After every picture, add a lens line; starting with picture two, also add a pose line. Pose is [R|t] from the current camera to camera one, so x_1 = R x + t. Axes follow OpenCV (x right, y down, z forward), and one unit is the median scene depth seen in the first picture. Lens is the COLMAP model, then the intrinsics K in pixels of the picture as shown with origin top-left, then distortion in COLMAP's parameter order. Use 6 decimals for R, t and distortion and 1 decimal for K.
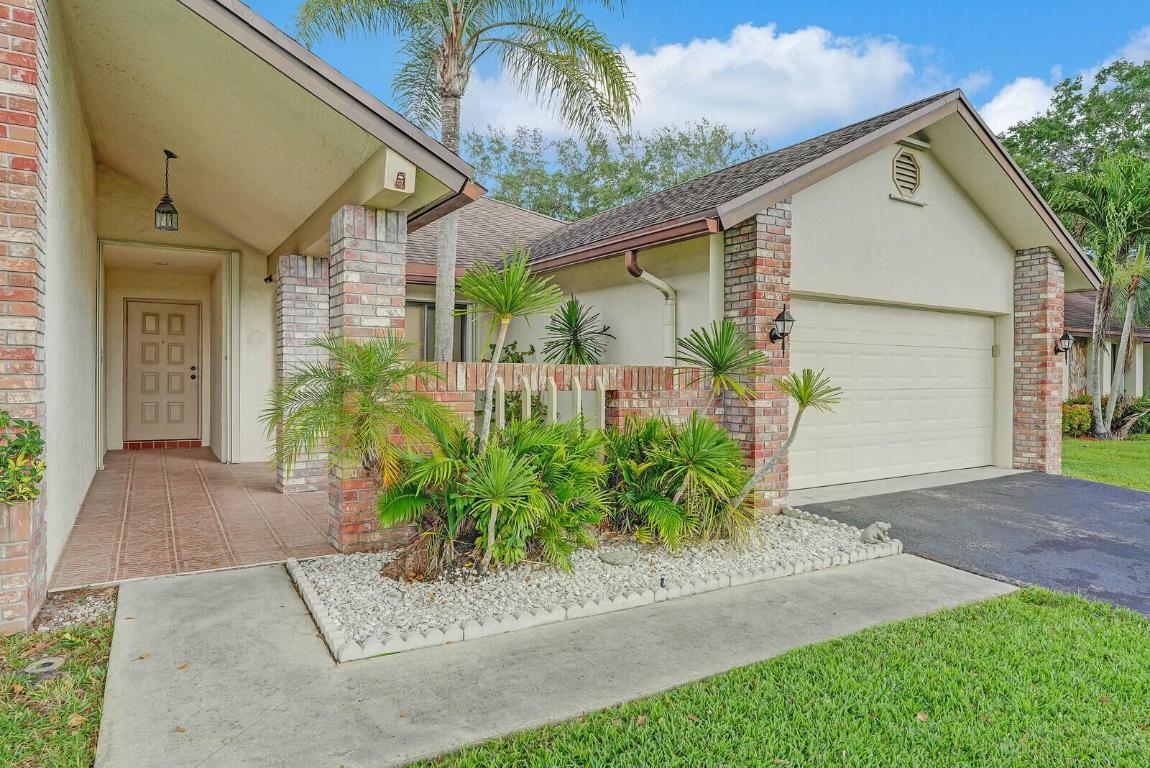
lens RADIAL K [[709.7, 0, 577.0], [0, 709.7, 377.9], [0, 0, 1]] dist [-0.005963, -0.001611]
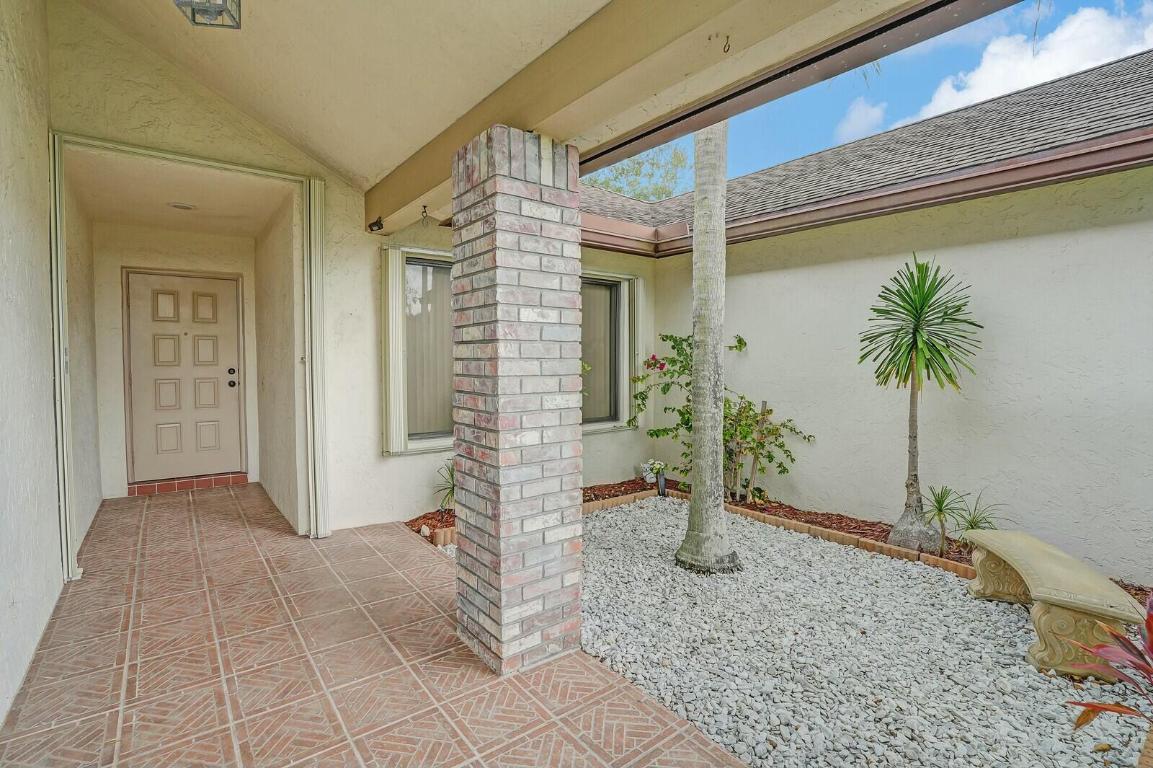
lens RADIAL K [[541.5, 0, 572.1], [0, 541.5, 386.2], [0, 0, 1]] dist [-0.018824, 0.002501]
pose [[0.994510, -0.007527, 0.104369, -0.296508], [0.003246, 0.999148, 0.041132, -0.022242], [-0.104590, -0.040567, 0.993688, 0.491943]]
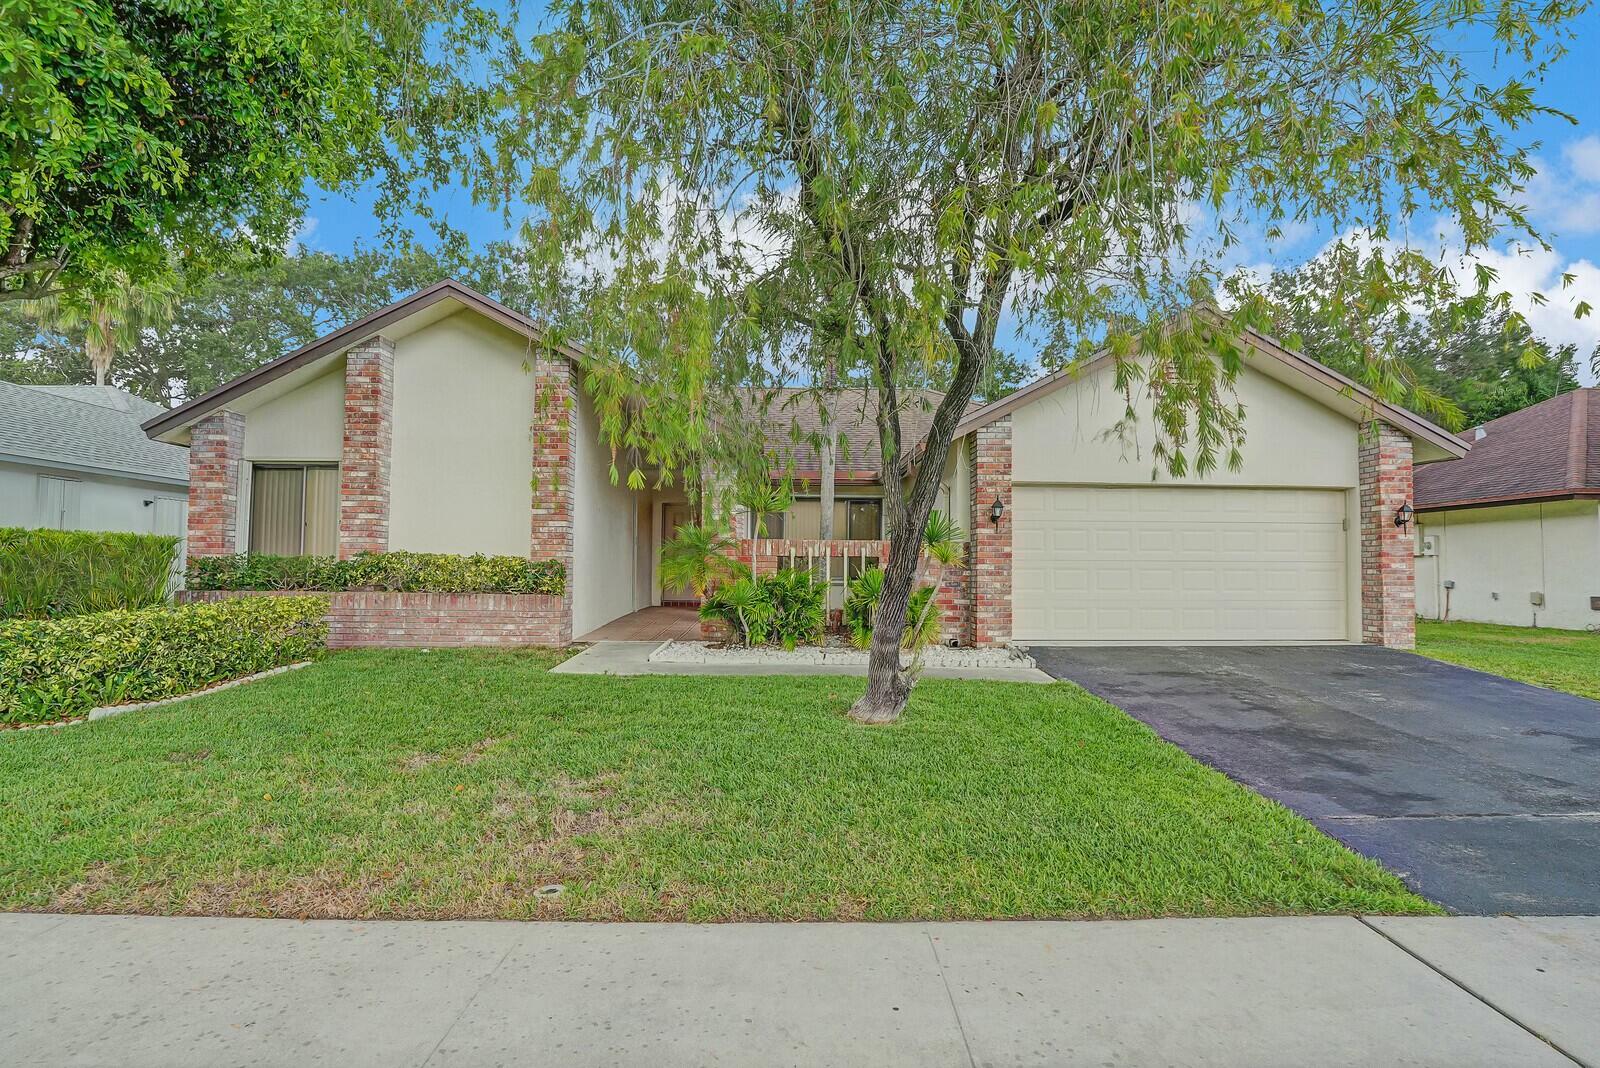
lens RADIAL K [[873.0, 0, 803.4], [0, 873.0, 534.1], [0, 0, 1]] dist [0.000170, 0.000024]
pose [[0.862598, -0.019881, -0.505498, 0.581379], [-0.004709, 0.998869, -0.047321, 0.038685], [0.505867, 0.043200, 0.861529, -0.467022]]
